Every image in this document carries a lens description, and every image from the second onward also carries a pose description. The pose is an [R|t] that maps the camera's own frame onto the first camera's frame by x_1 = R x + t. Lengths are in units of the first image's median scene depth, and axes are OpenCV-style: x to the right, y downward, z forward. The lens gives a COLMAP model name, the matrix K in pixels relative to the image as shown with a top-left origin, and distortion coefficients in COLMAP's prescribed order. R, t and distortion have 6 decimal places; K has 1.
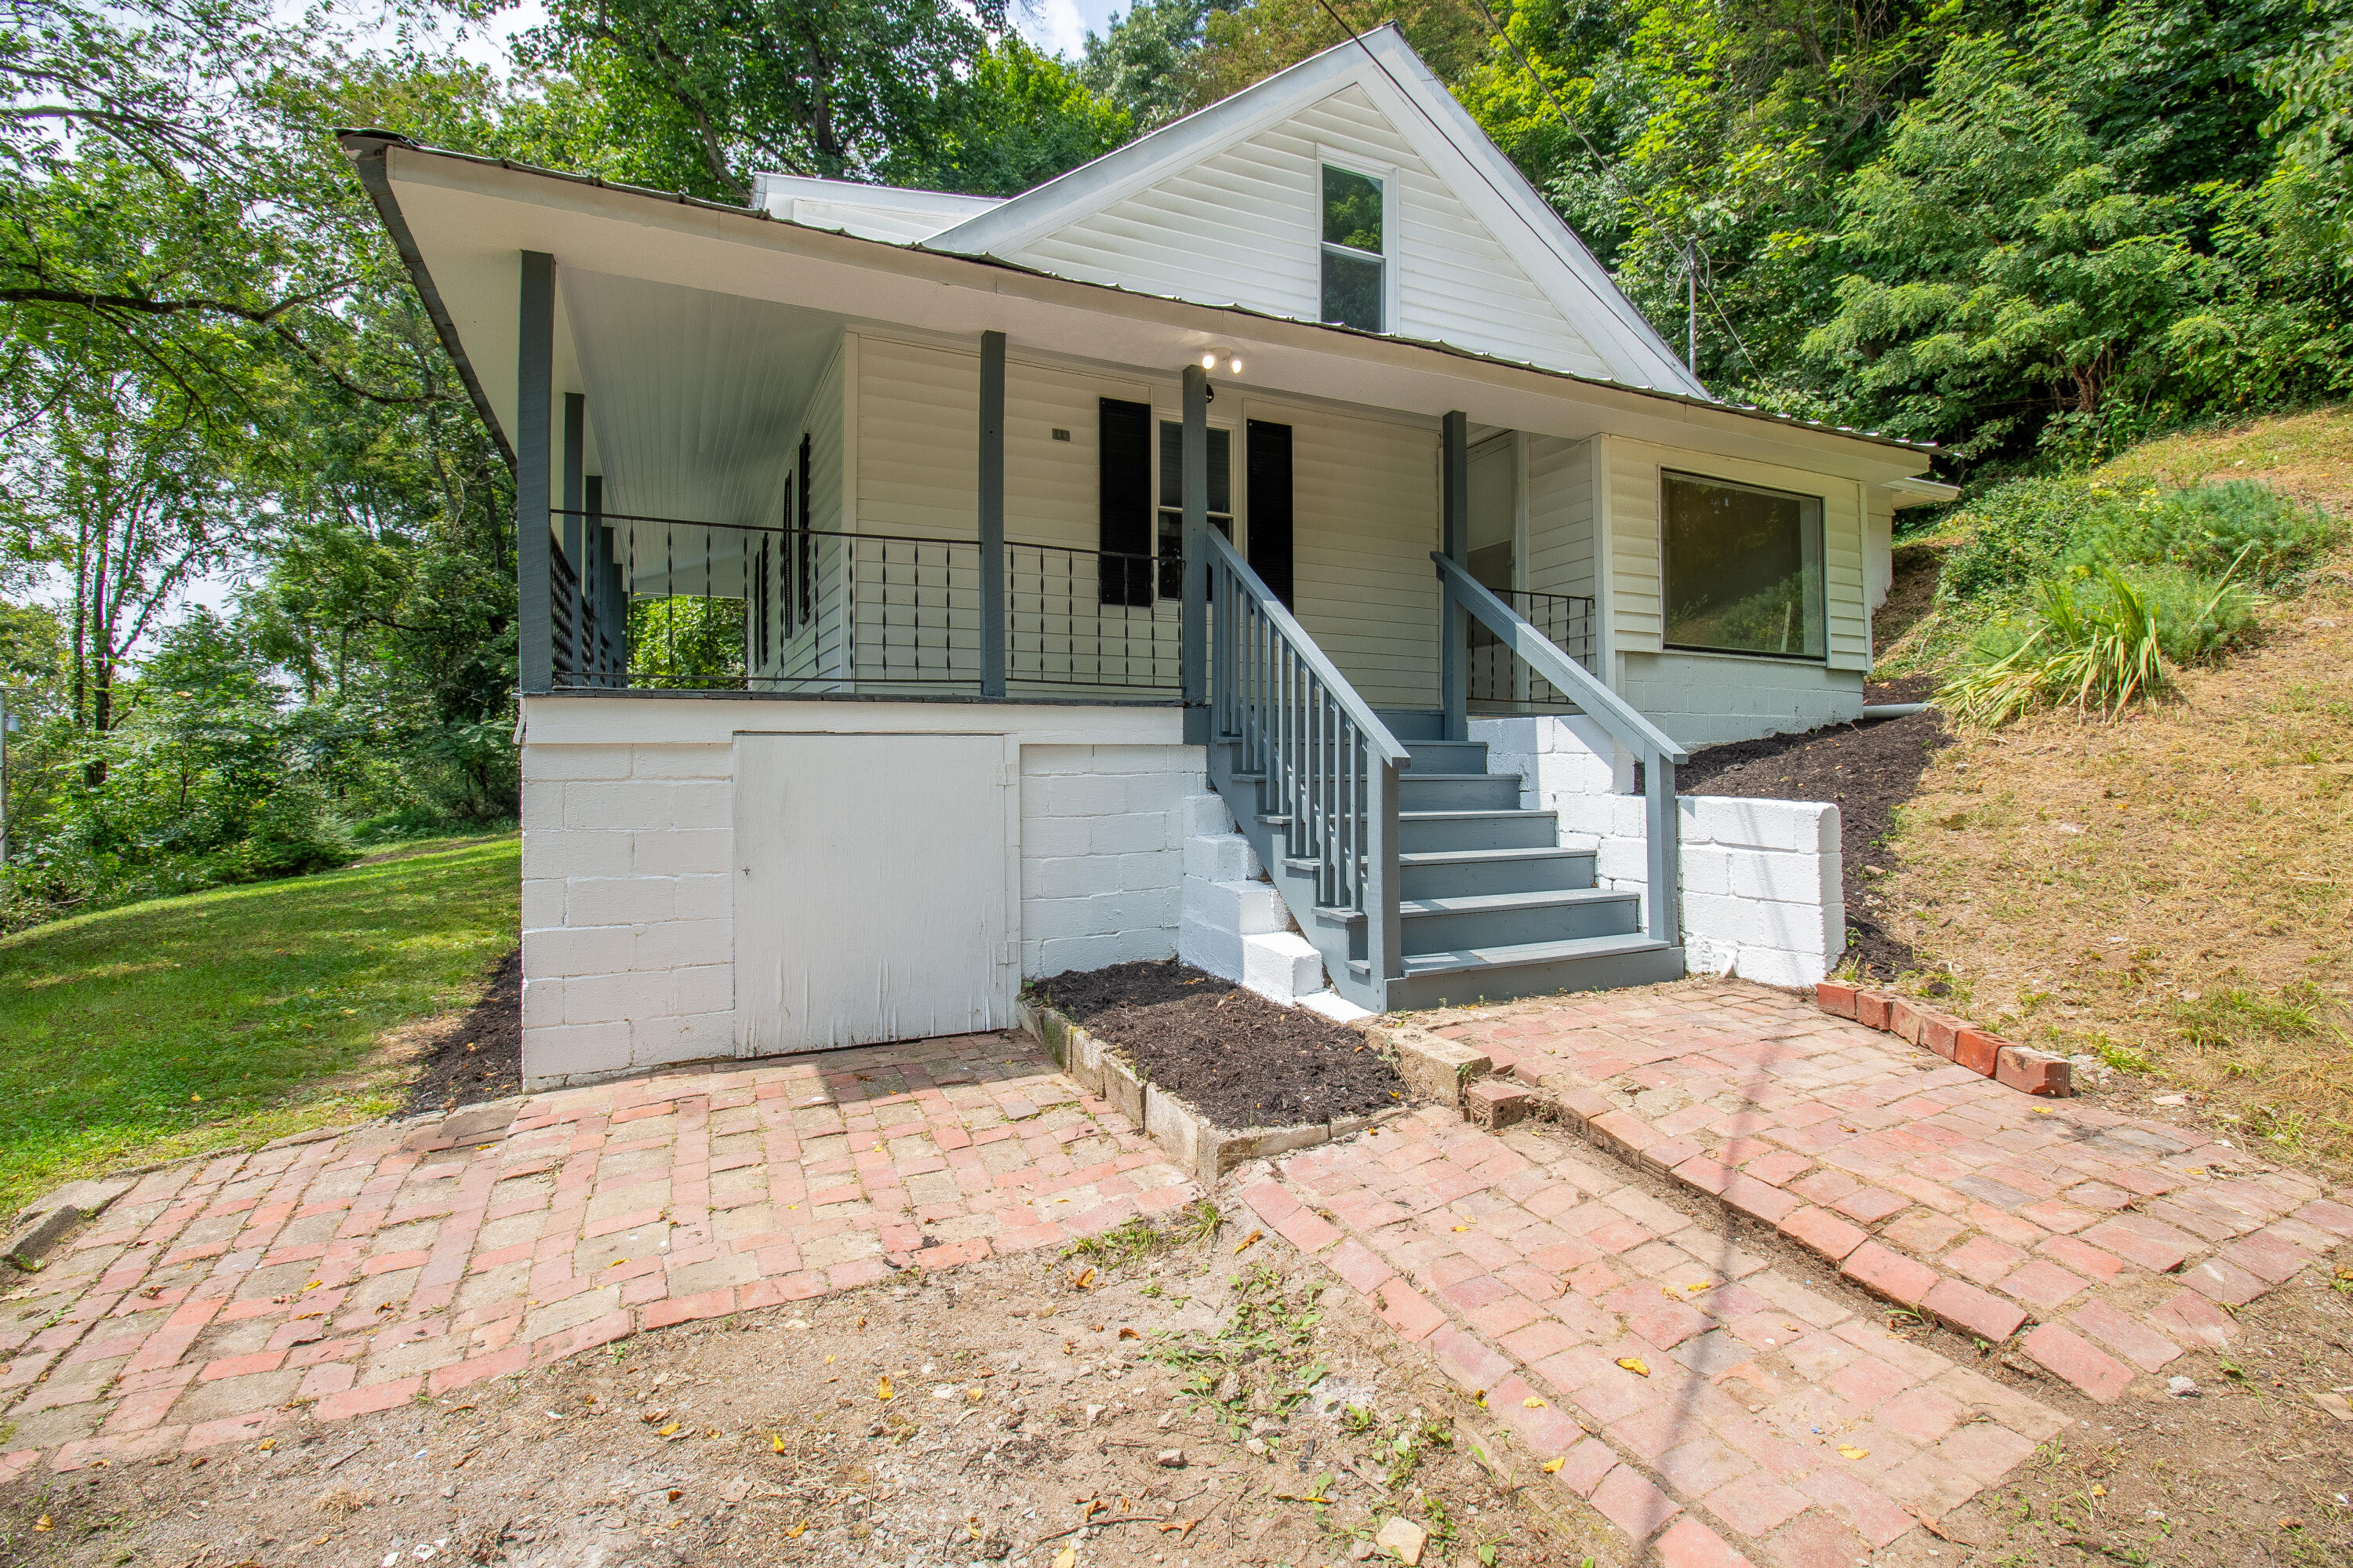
lens RADIAL K [[1070.0, 0, 1196.6], [0, 1070.0, 777.3], [0, 0, 1]] dist [-0.010039, -0.000573]
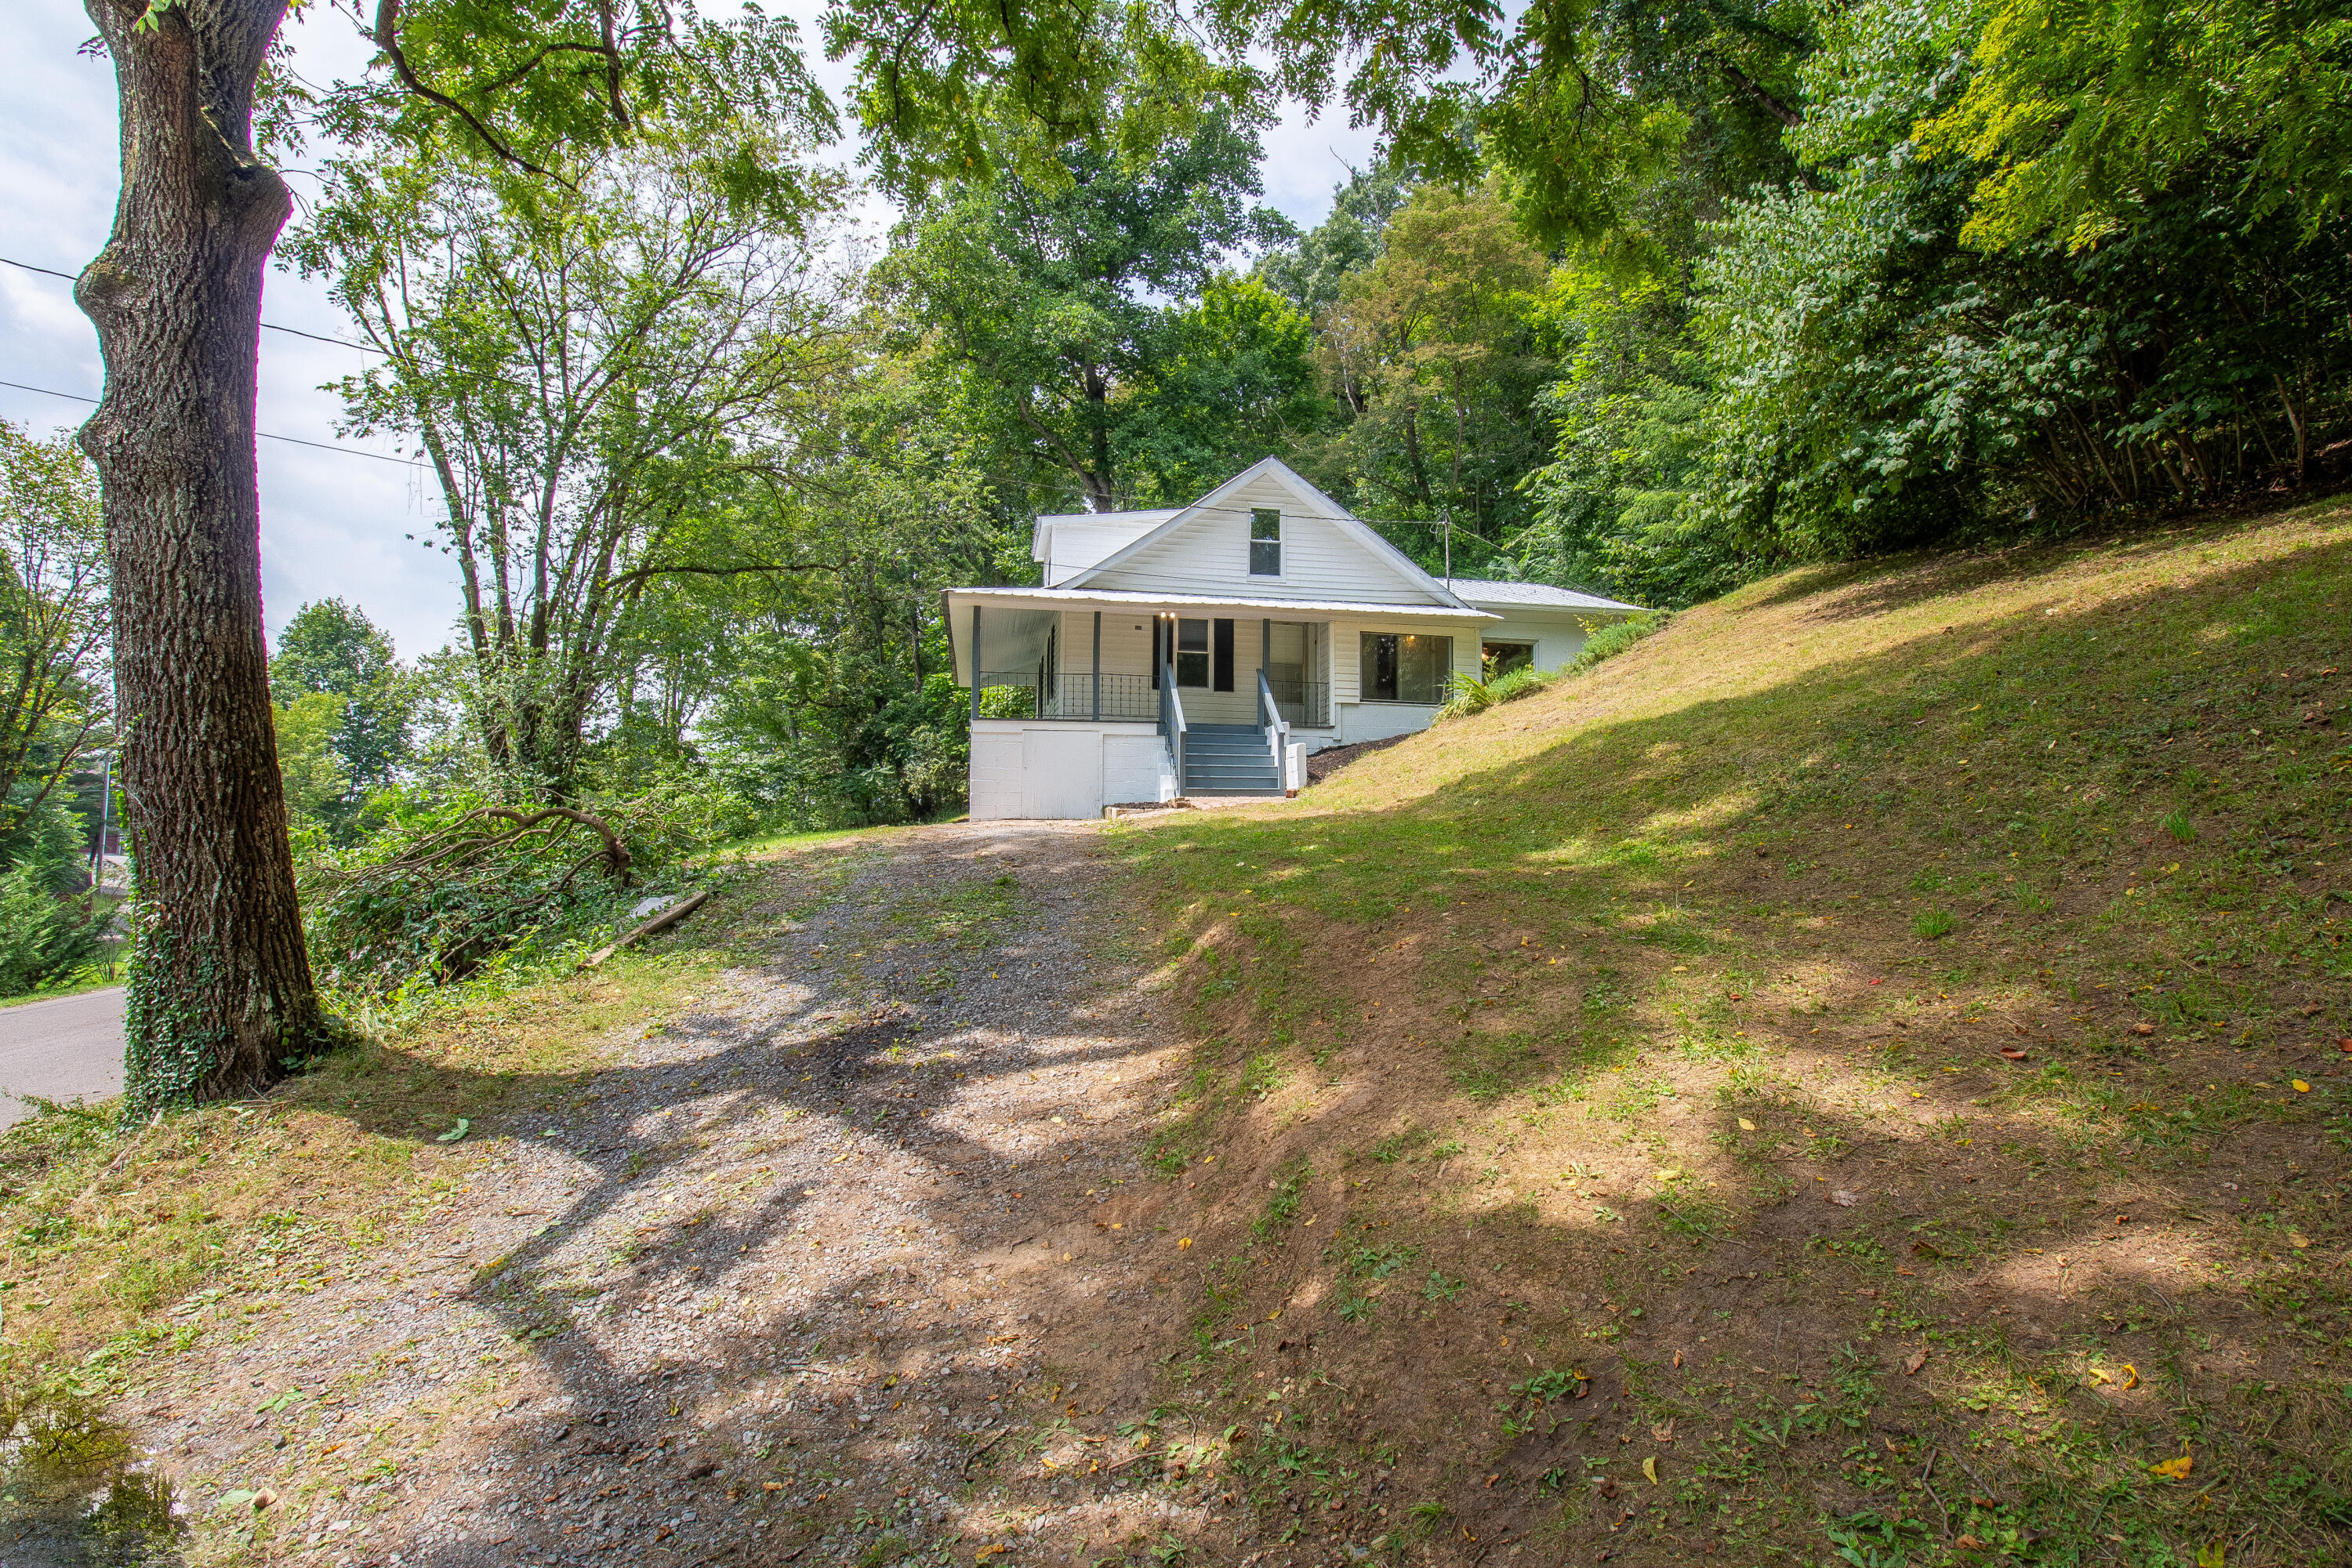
lens RADIAL K [[1069.5, 0, 1168.6], [0, 1069.5, 786.3], [0, 0, 1]] dist [-0.010039, -0.000573]
pose [[0.960355, 0.002304, -0.278770, 0.624497], [-0.017552, 0.998482, -0.052213, 0.196833], [0.278227, 0.055036, 0.958937, -1.383892]]
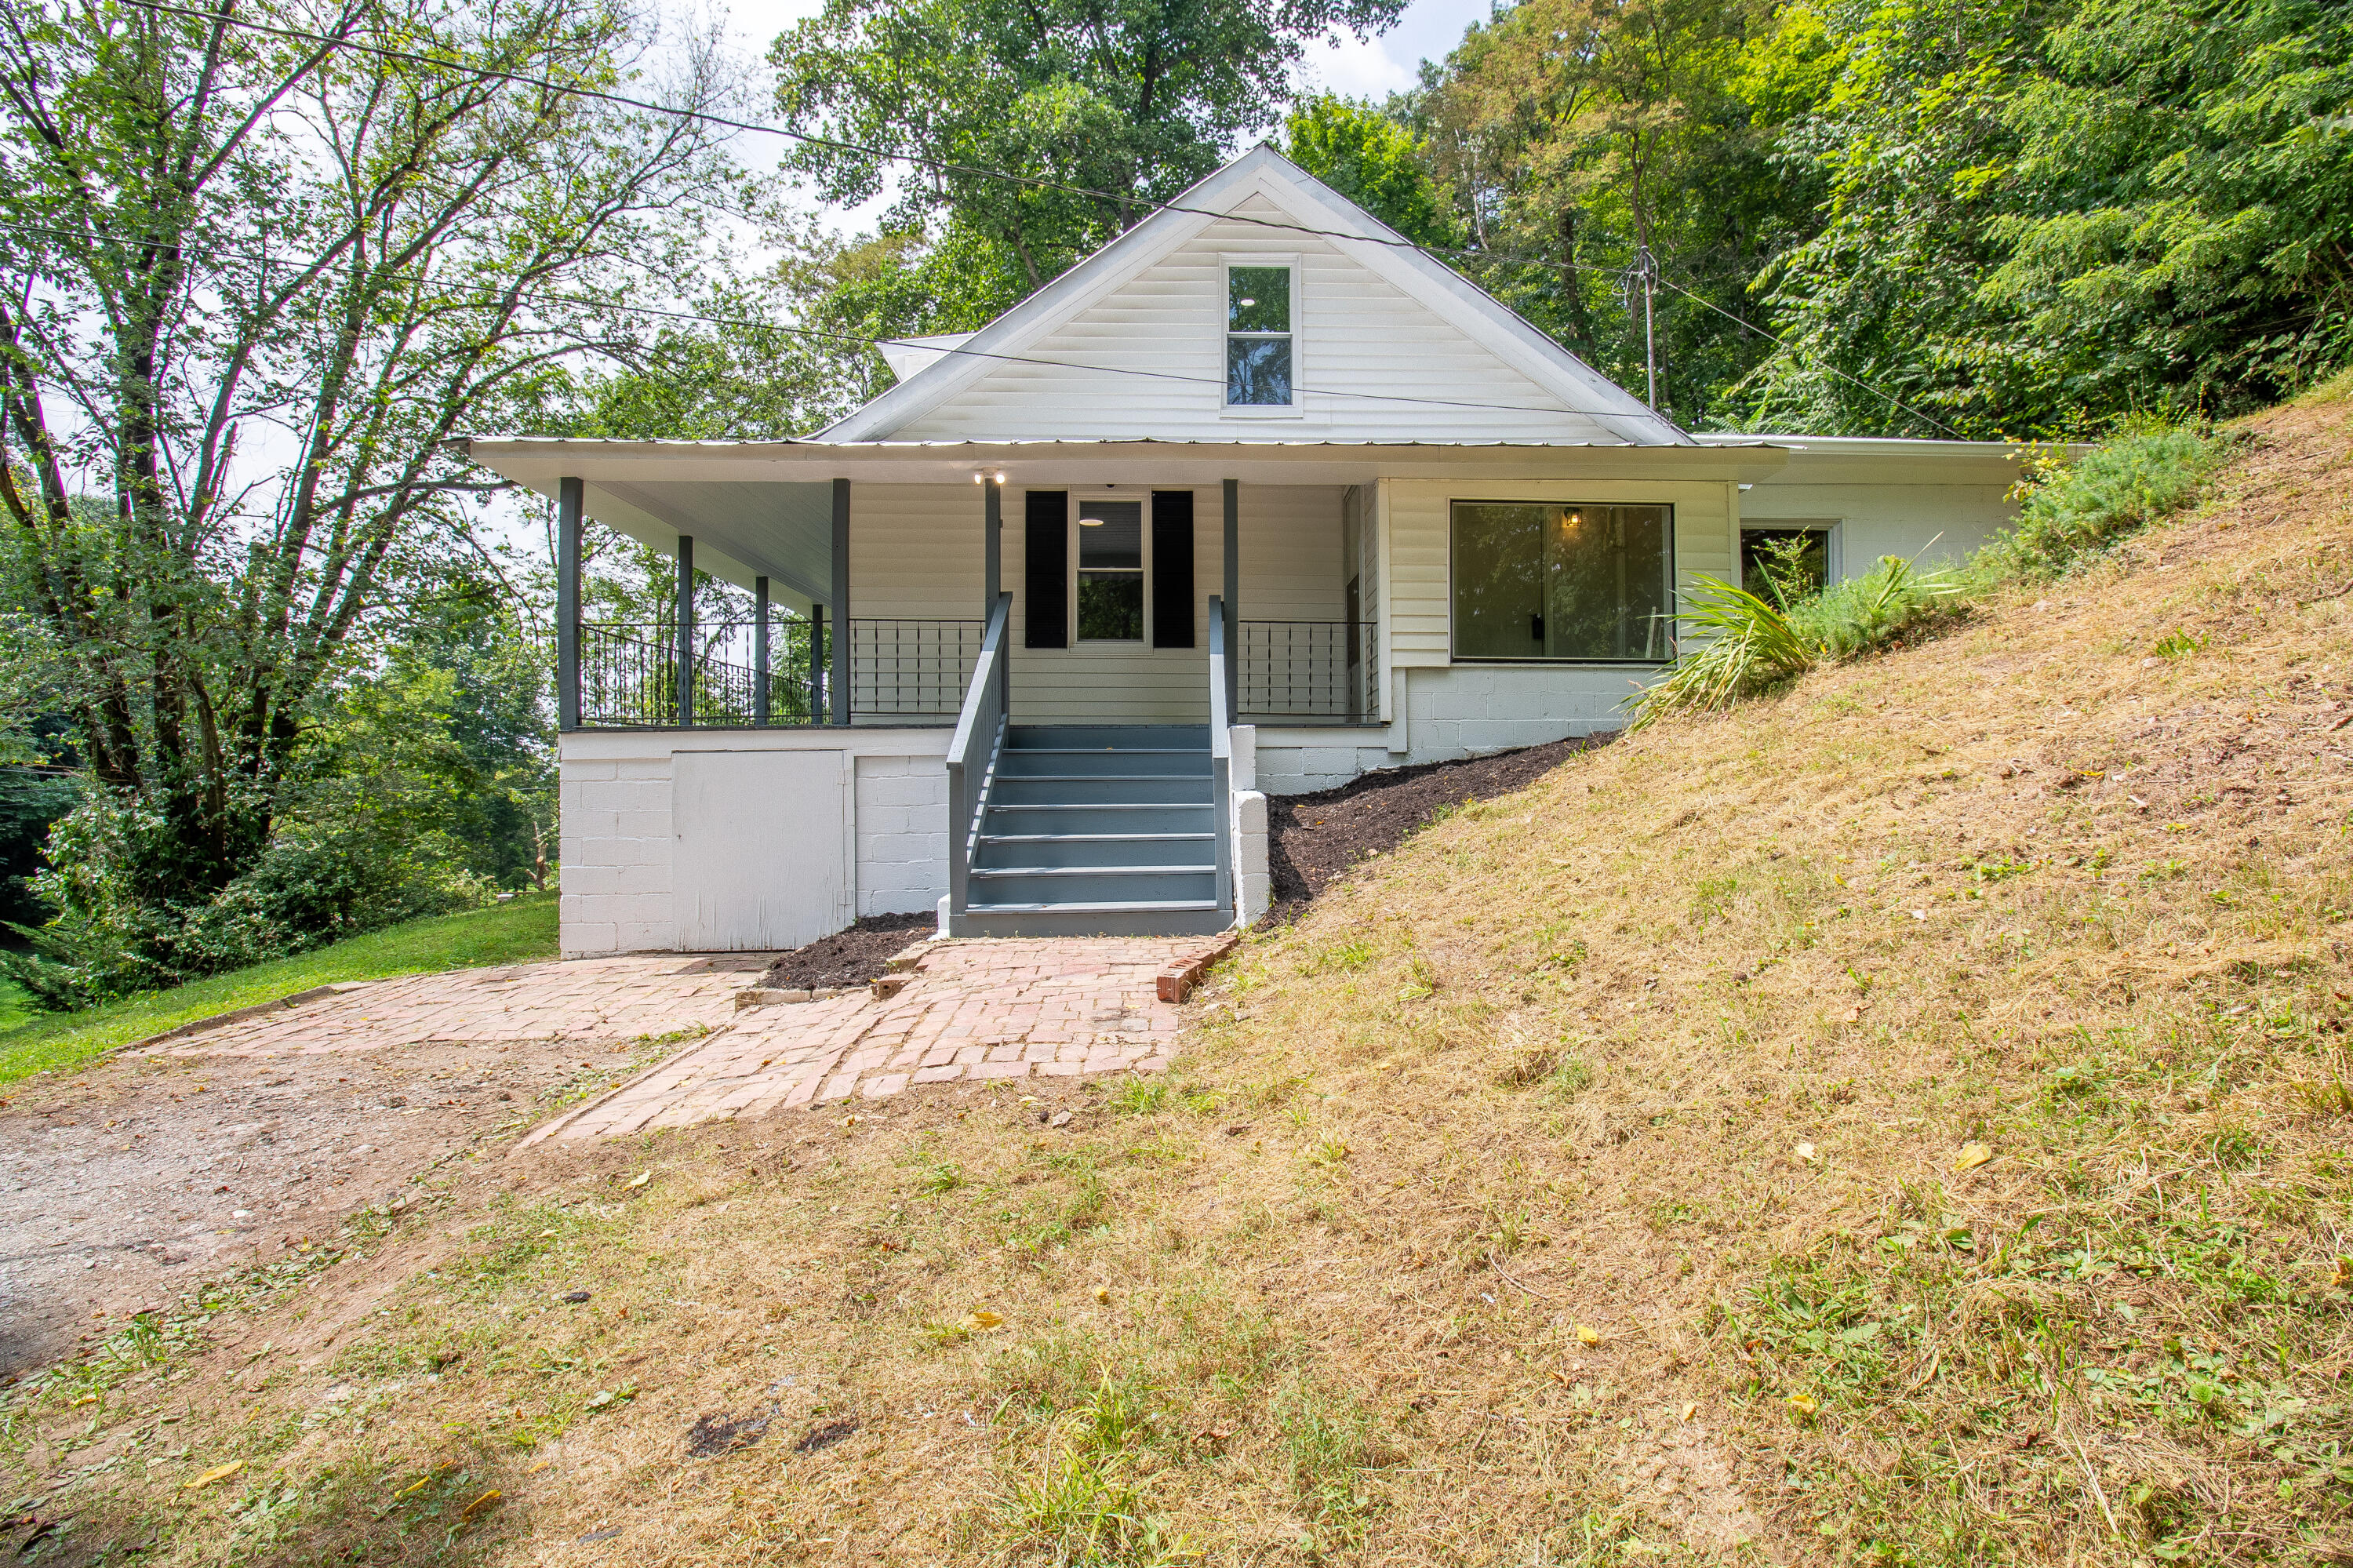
lens RADIAL K [[1070.0, 0, 1191.5], [0, 1070.0, 779.4], [0, 0, 1]] dist [-0.010039, -0.000573]
pose [[0.919737, -0.003680, -0.392518, 0.547903], [-0.000975, 0.999932, -0.011662, 0.011475], [0.392534, 0.011108, 0.919671, -0.107717]]
